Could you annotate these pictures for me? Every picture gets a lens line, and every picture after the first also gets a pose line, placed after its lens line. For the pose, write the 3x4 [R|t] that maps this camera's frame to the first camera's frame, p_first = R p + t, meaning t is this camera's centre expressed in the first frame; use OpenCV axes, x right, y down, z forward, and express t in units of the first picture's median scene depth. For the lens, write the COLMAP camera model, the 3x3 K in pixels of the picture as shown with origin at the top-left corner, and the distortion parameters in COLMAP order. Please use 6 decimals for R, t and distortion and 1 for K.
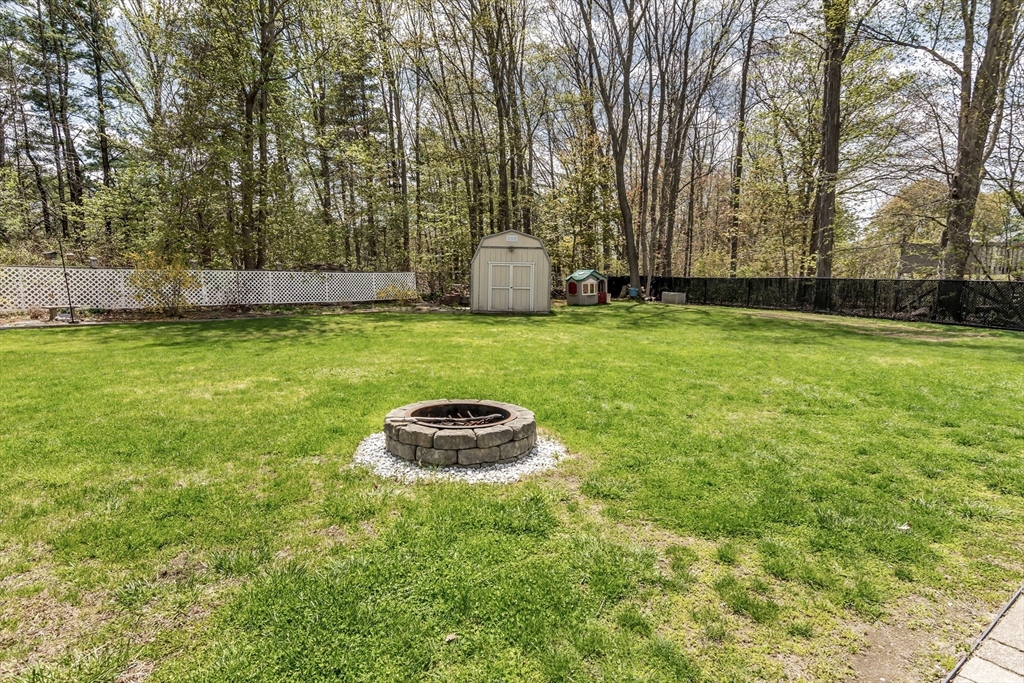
lens RADIAL K [[504.6, 0, 508.1], [0, 504.6, 325.2], [0, 0, 1]] dist [-0.001483, 0.000198]
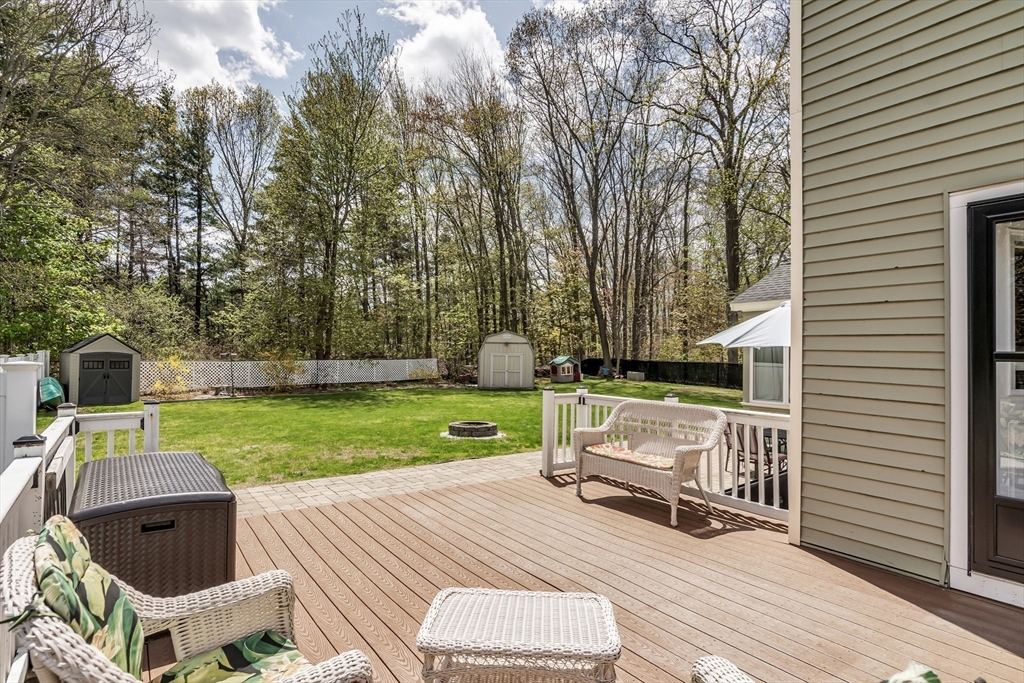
lens RADIAL K [[504.6, 0, 508.1], [0, 504.6, 325.2], [0, 0, 1]] dist [-0.001483, 0.000198]
pose [[0.999837, -0.006325, -0.016909, 0.030776], [0.003763, 0.989055, -0.147502, 0.007034], [0.017657, 0.147414, 0.988917, -0.370180]]
